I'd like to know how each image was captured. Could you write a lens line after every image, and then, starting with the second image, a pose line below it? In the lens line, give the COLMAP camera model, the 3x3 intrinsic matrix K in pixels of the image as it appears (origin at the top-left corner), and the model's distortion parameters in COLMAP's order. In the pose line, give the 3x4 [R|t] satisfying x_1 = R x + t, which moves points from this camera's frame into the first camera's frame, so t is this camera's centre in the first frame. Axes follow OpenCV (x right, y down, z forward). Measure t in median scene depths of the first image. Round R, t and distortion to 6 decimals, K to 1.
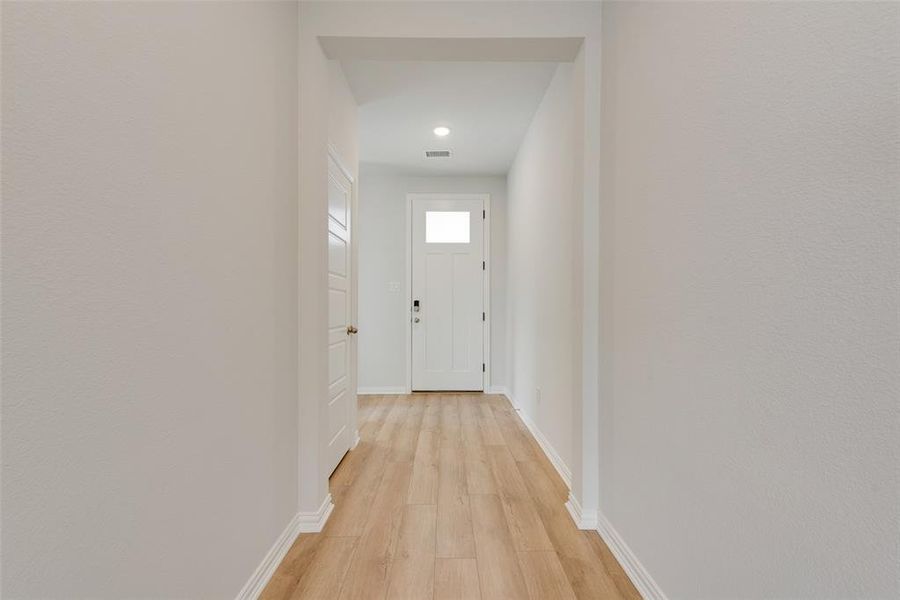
lens RADIAL K [[377.1, 0, 451.6], [0, 377.1, 304.0], [0, 0, 1]] dist [0.012440, -0.000079]
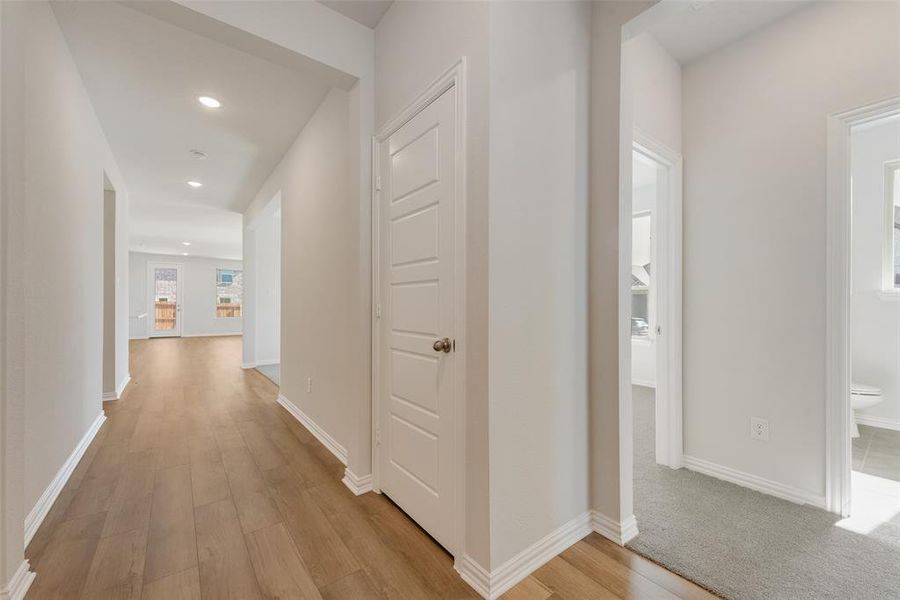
lens RADIAL K [[357.8, 0, 451.6], [0, 357.8, 303.5], [0, 0, 1]] dist [0.011533, -0.000162]
pose [[-0.802631, 0.000914, -0.596475, 0.071065], [0.003117, 0.999992, -0.002662, 0.004013], [0.596468, -0.003996, -0.802627, 1.911601]]
